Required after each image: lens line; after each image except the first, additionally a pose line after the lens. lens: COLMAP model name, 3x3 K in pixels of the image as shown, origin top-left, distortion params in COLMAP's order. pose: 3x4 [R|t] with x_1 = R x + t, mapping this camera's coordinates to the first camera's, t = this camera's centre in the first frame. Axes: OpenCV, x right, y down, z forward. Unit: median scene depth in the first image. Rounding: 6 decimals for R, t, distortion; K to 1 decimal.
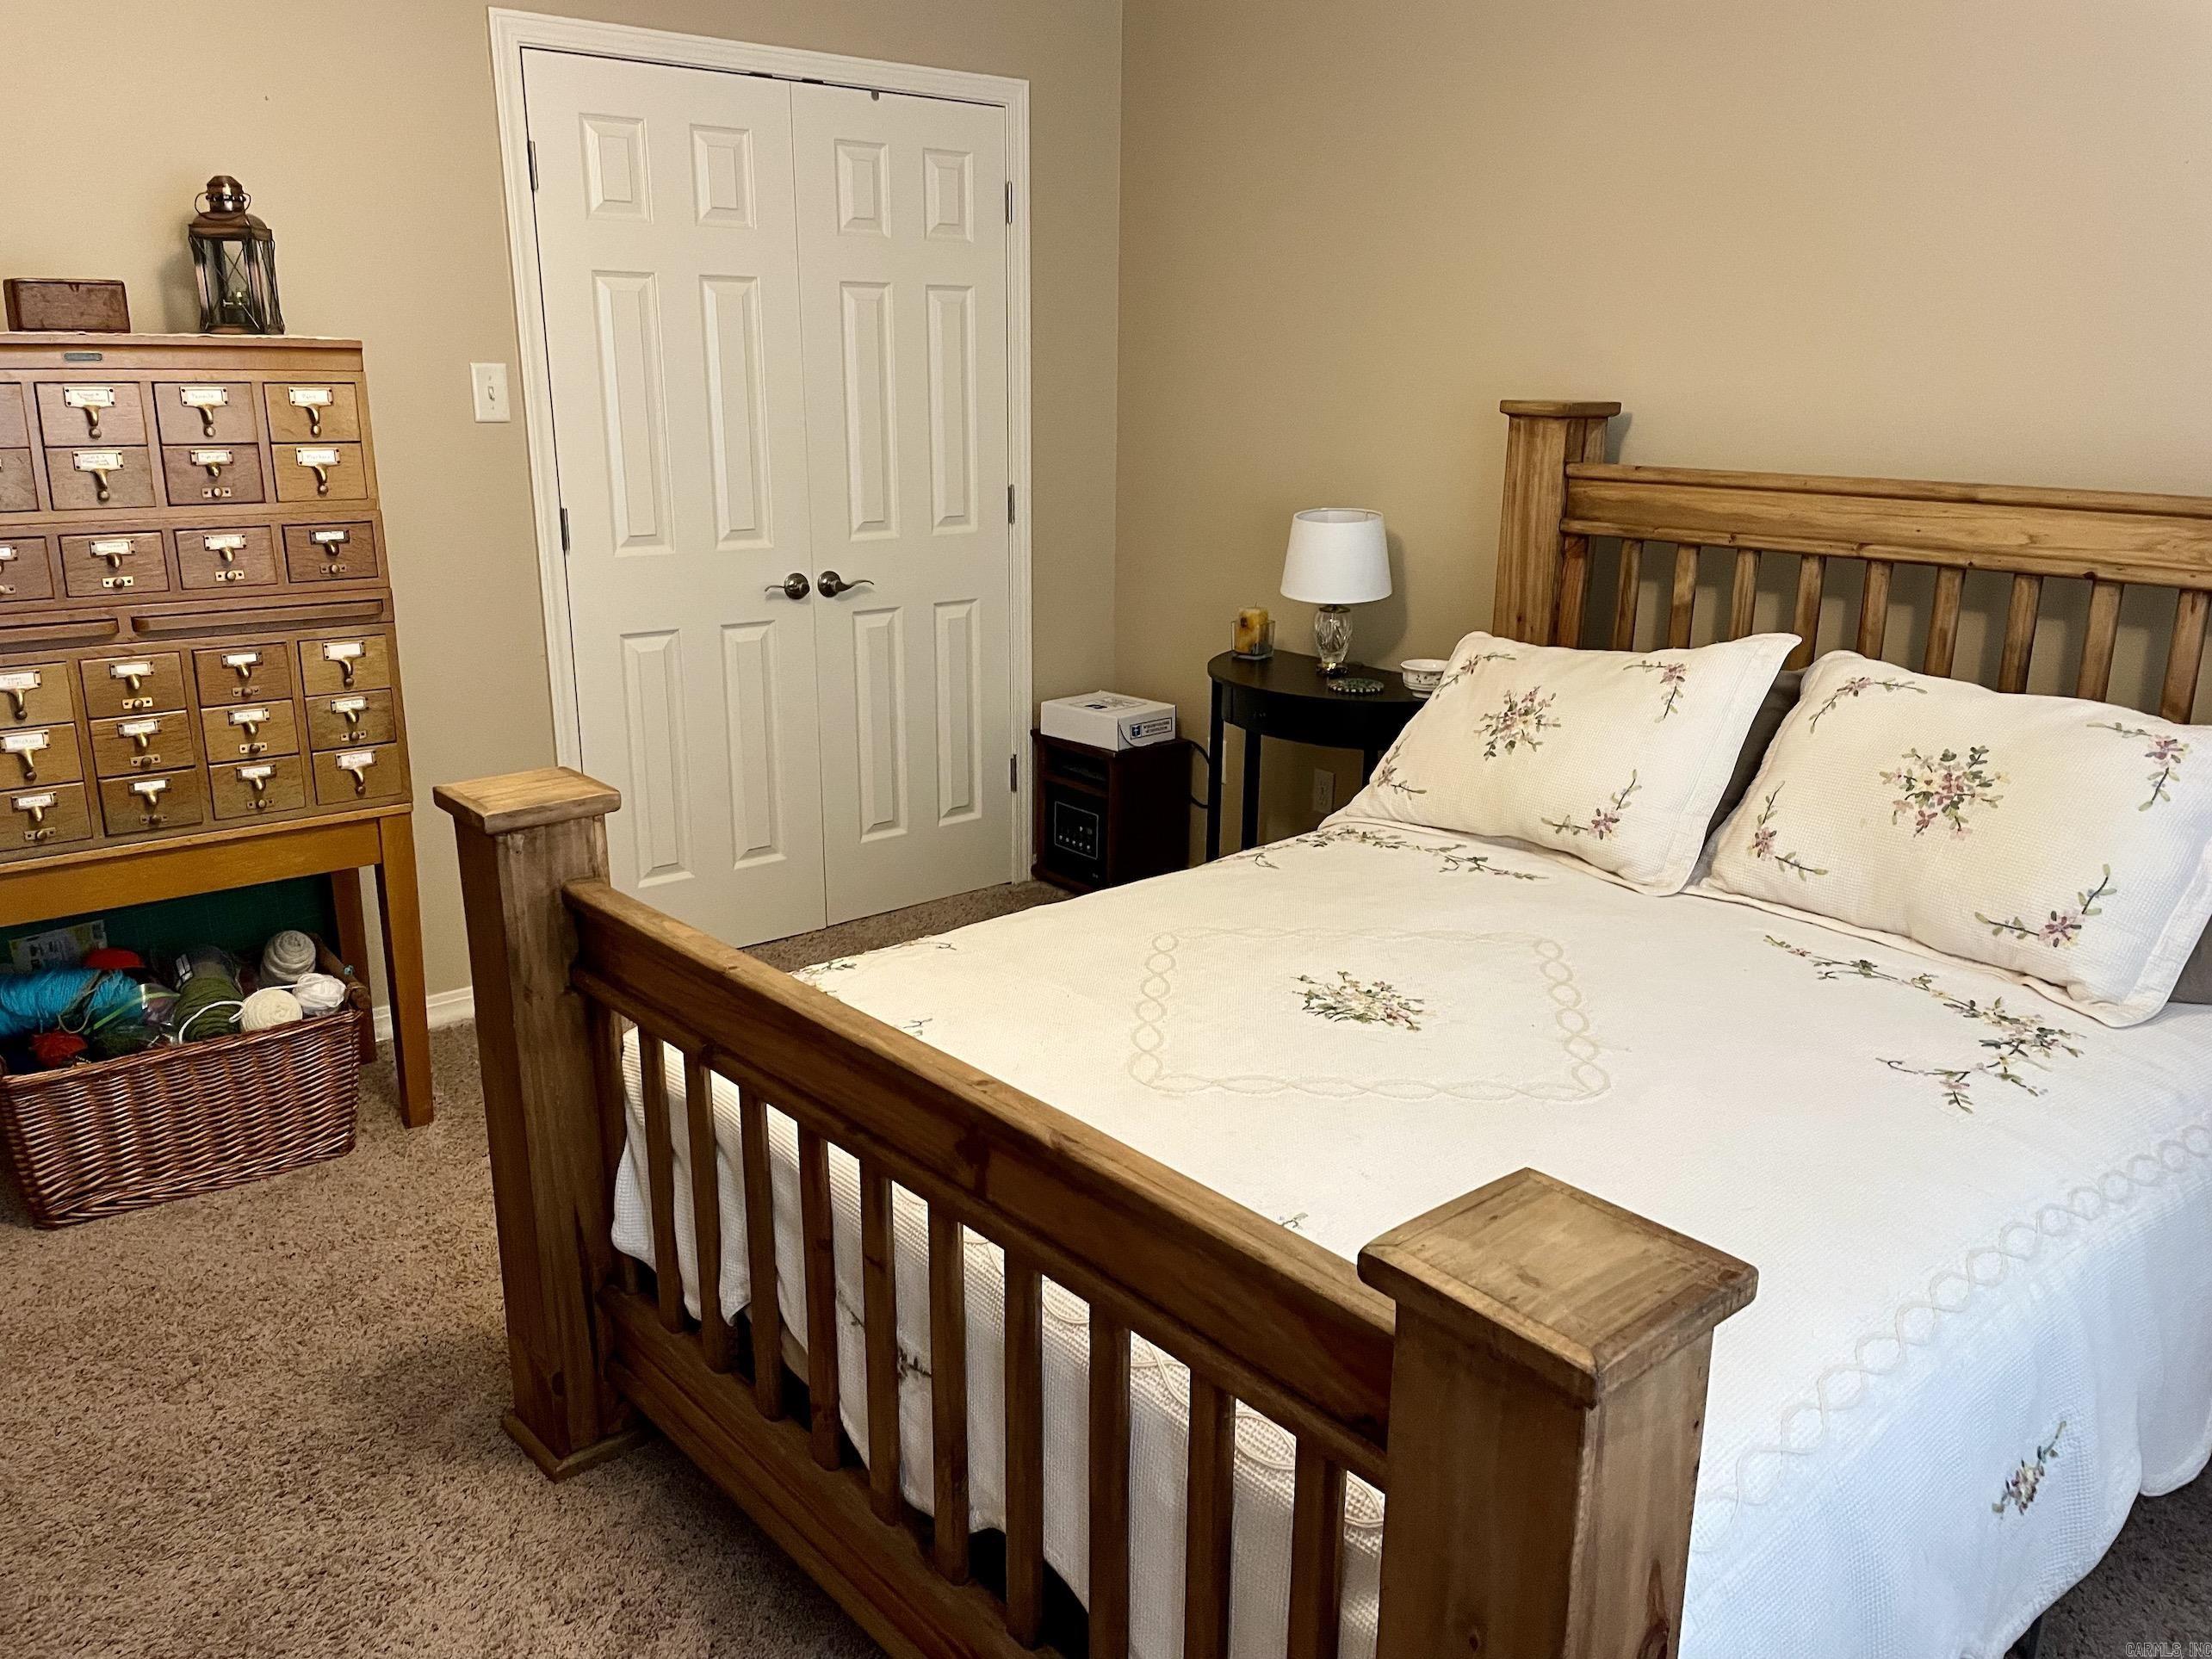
lens RADIAL K [[1677.6, 0, 1106.0], [0, 1677.6, 829.5], [0, 0, 1]] dist [0.115683, -0.135221]
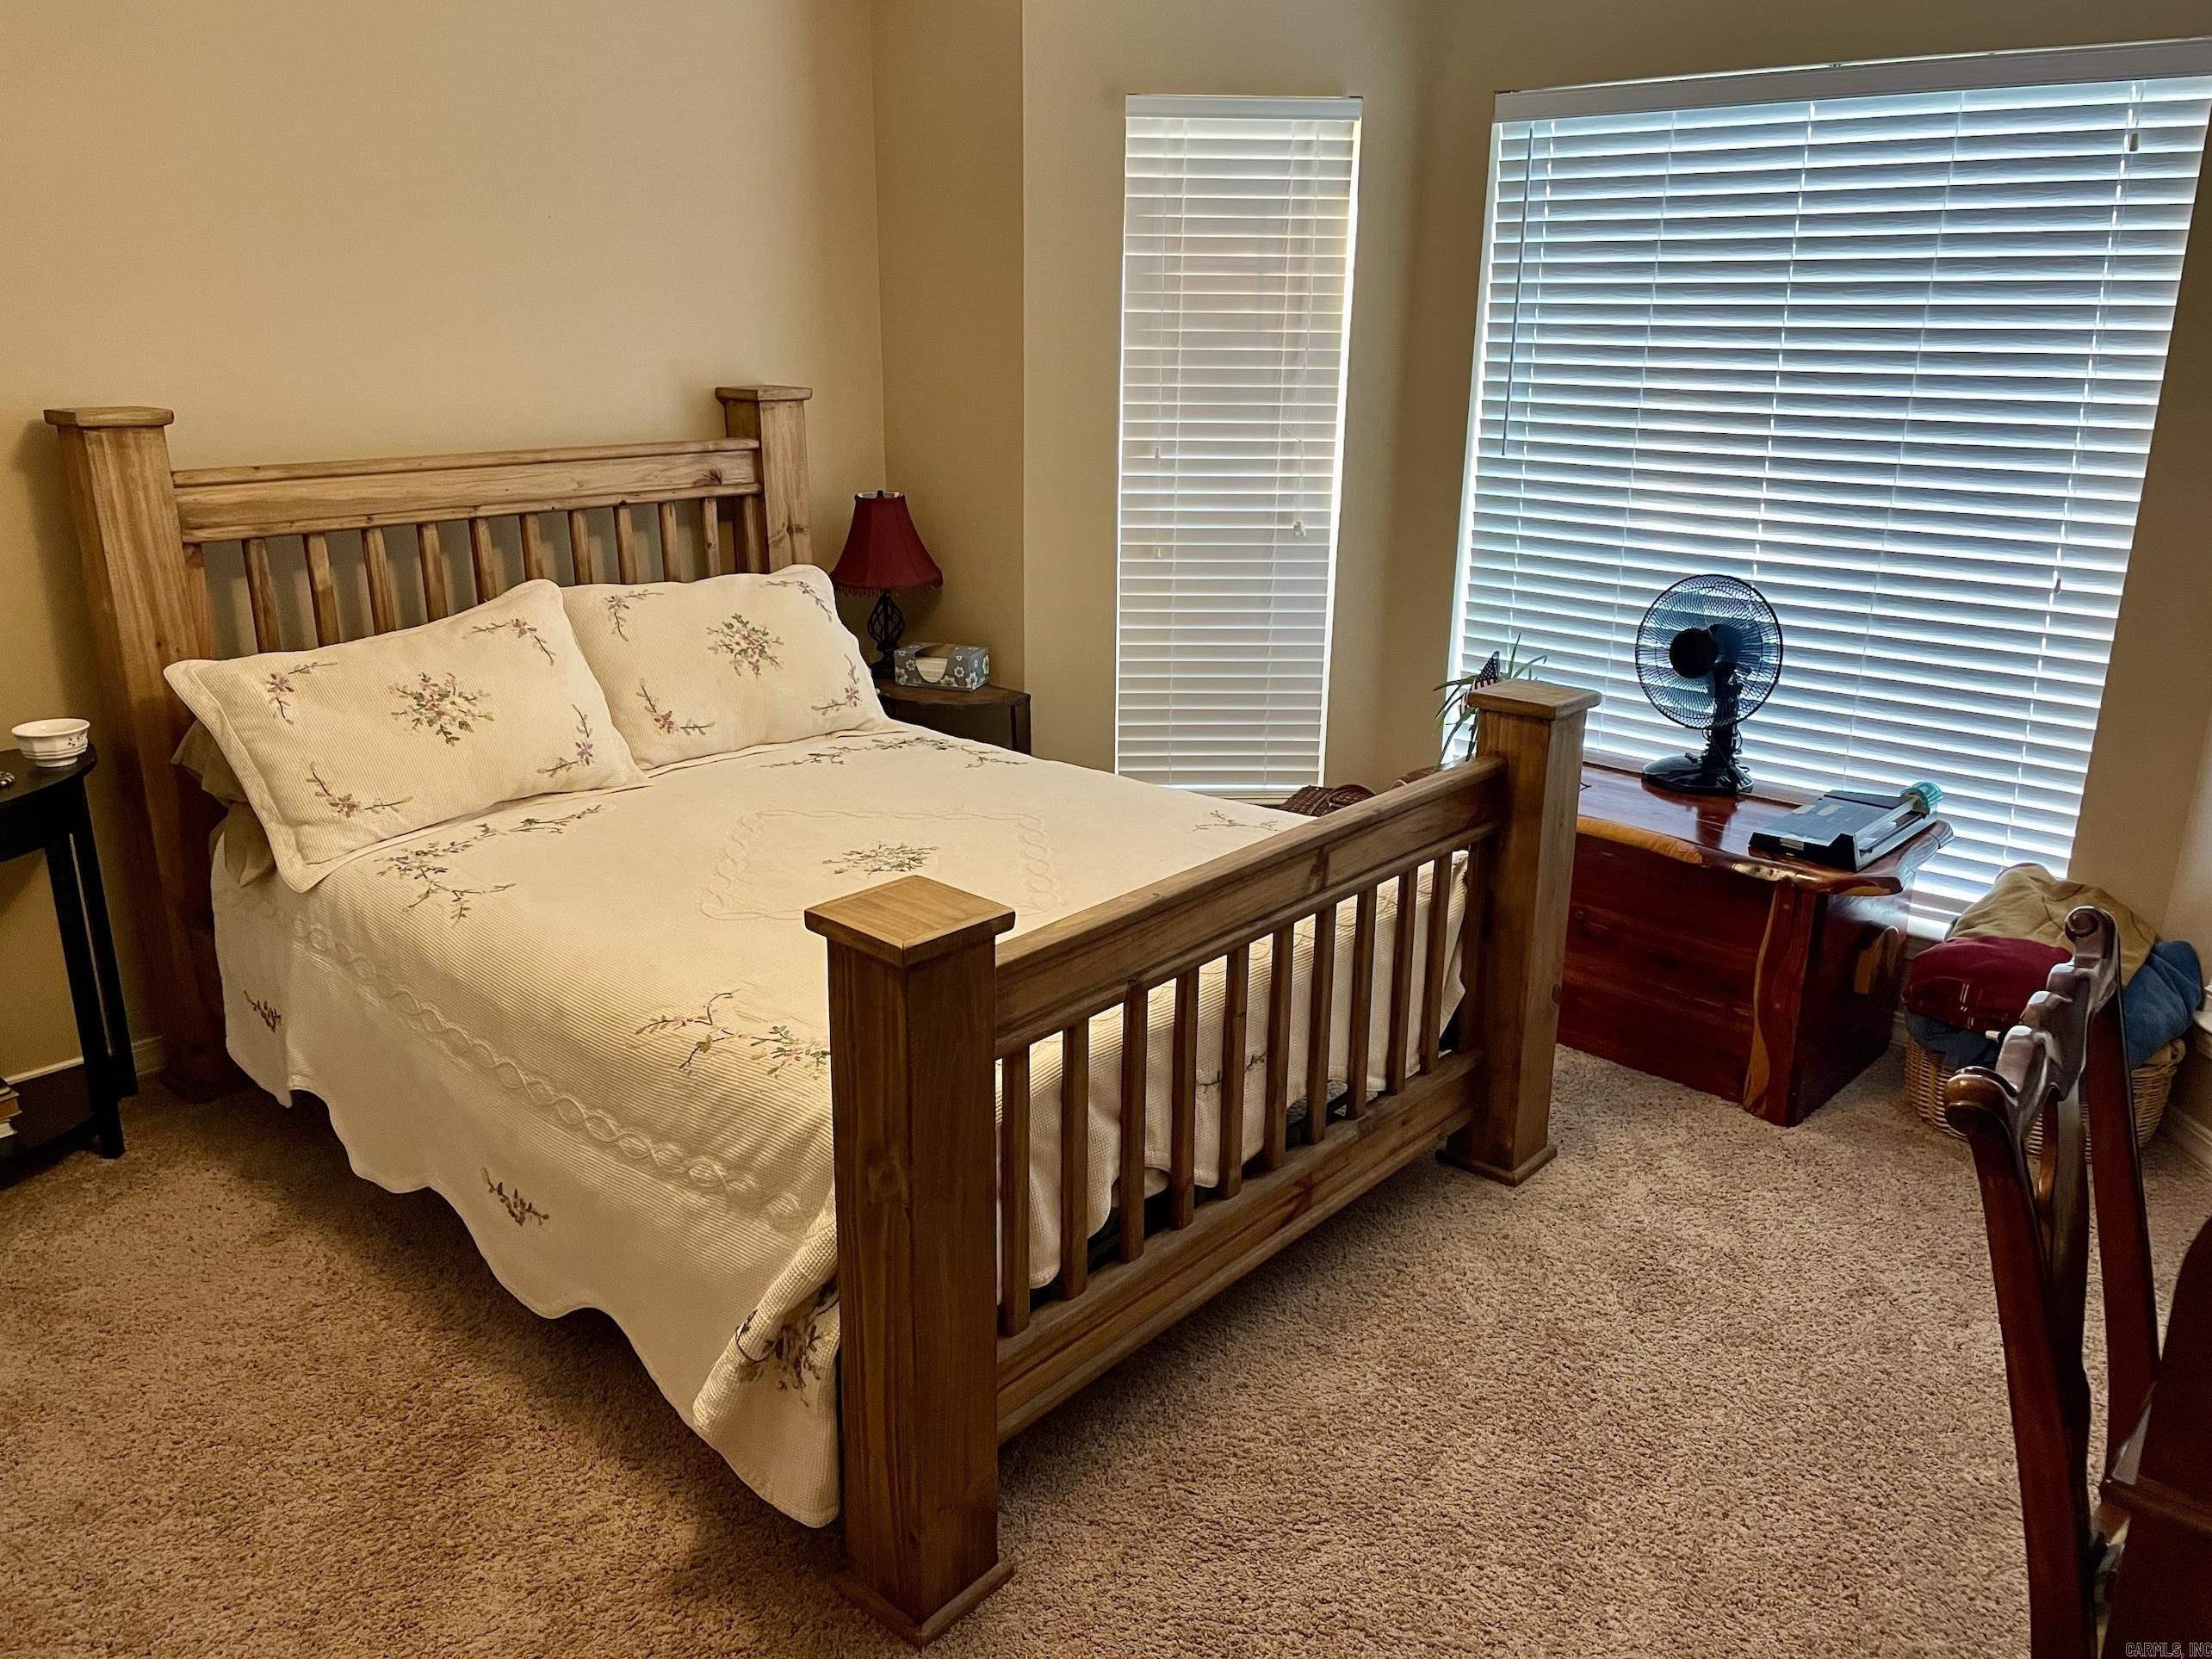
lens RADIAL K [[1677.6, 0, 1106.0], [0, 1677.6, 829.5], [0, 0, 1]] dist [0.115683, -0.135221]
pose [[-0.120144, -0.306752, 0.944176, -0.891023], [0.264363, 0.906839, 0.328261, -0.246952], [-0.956910, 0.289044, -0.027857, 0.679128]]
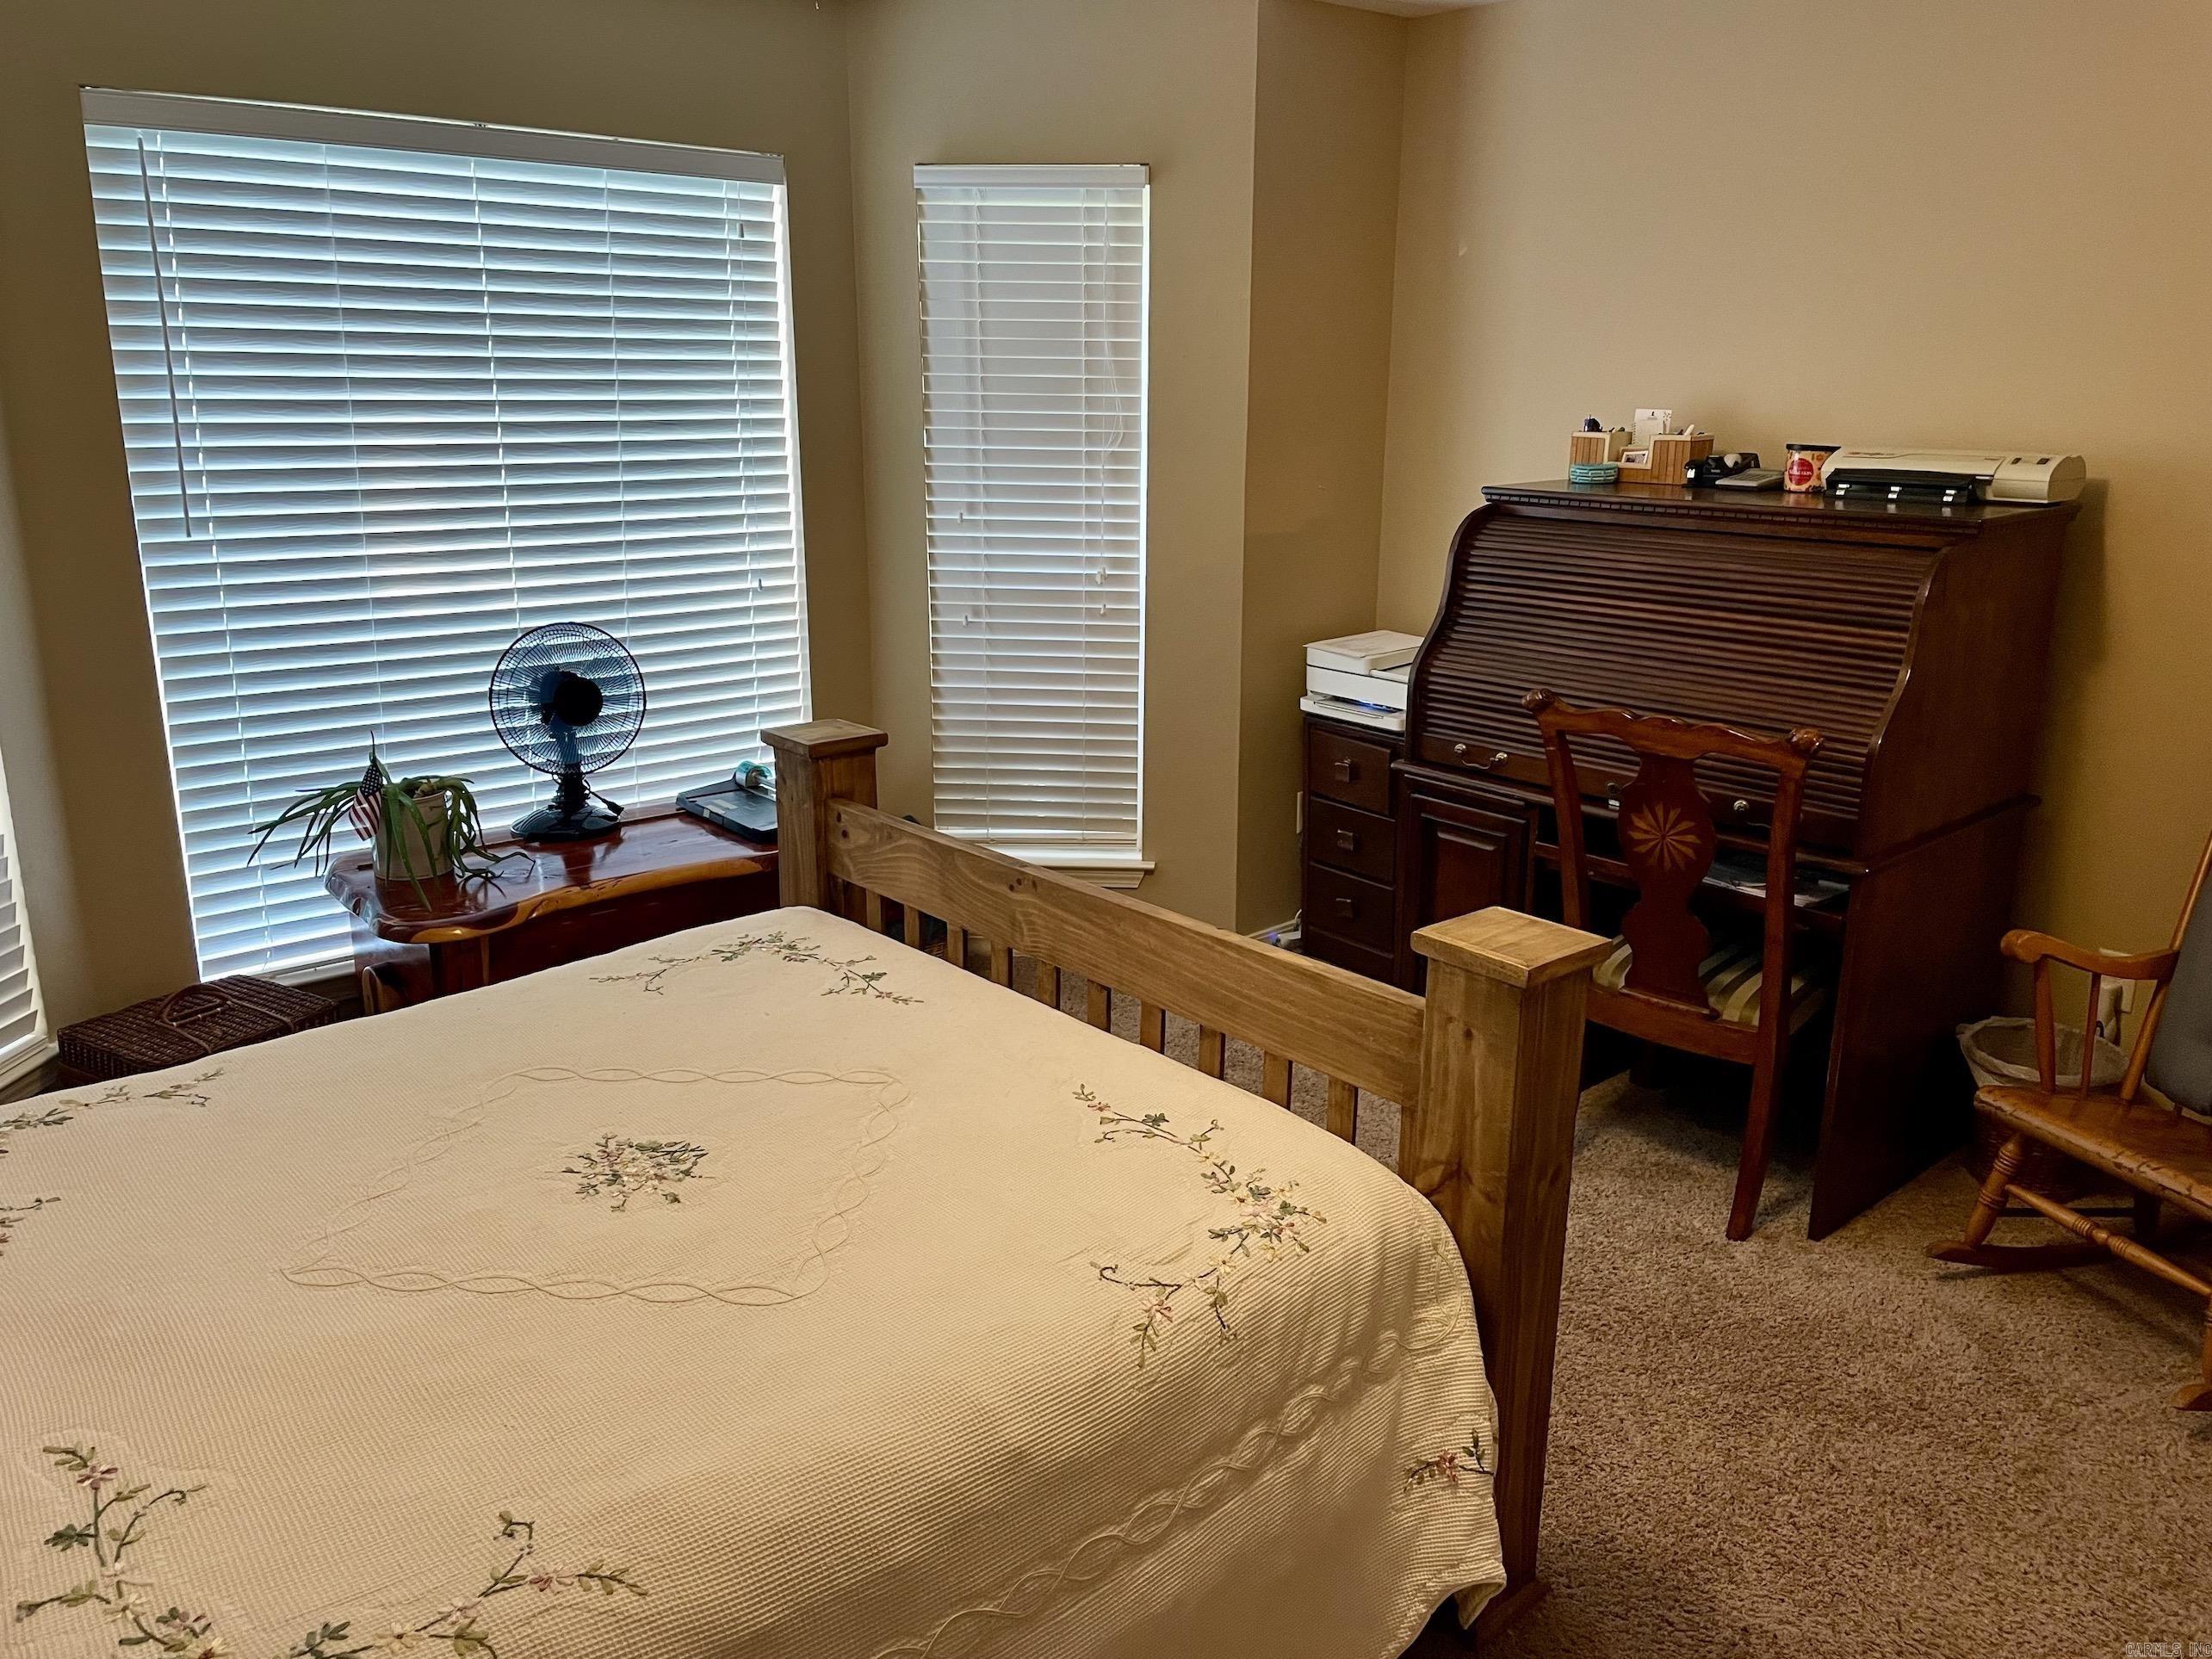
lens RADIAL K [[1677.6, 0, 1106.0], [0, 1677.6, 829.5], [0, 0, 1]] dist [0.115683, -0.135221]
pose [[-0.999611, -0.006672, -0.027062, -0.062571], [-0.019804, 0.853219, 0.521177, -0.424216], [0.019612, 0.521510, -0.853020, 1.335526]]
